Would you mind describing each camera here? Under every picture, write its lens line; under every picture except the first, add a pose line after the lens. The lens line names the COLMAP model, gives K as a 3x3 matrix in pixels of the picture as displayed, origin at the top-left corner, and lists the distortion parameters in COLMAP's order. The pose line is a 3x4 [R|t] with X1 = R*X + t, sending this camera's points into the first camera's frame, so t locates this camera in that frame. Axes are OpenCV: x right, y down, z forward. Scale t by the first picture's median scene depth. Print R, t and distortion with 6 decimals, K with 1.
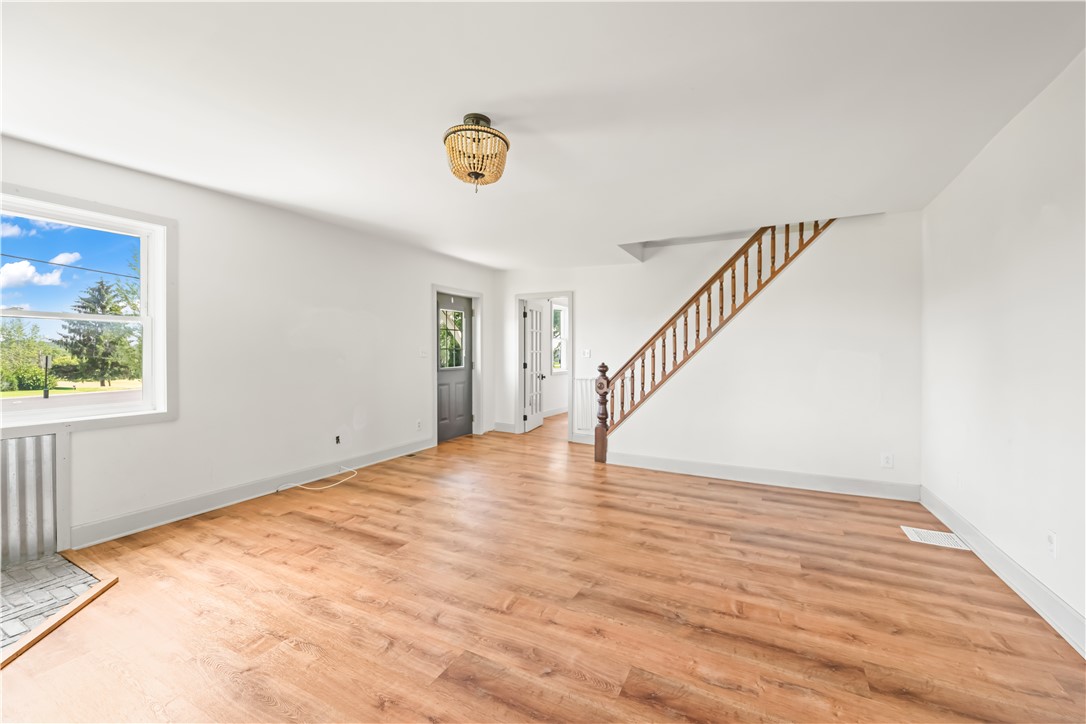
lens RADIAL K [[436.0, 0, 543.9], [0, 436.0, 357.7], [0, 0, 1]] dist [-0.002447, -0.000016]
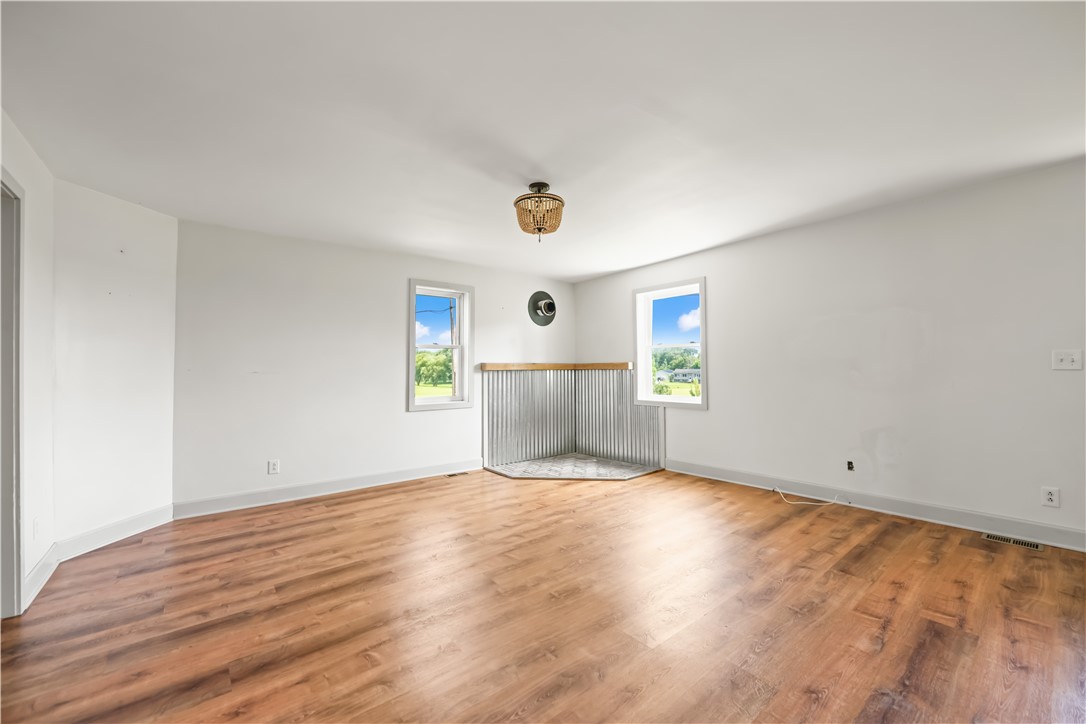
lens RADIAL K [[436.0, 0, 545.0], [0, 436.0, 364.0], [0, 0, 1]] dist [-0.002447, -0.000016]
pose [[-0.395894, -0.004499, -0.918285, 1.136780], [-0.003204, 0.999989, -0.003518, -0.003194], [0.918291, 0.001550, -0.395904, 1.703957]]
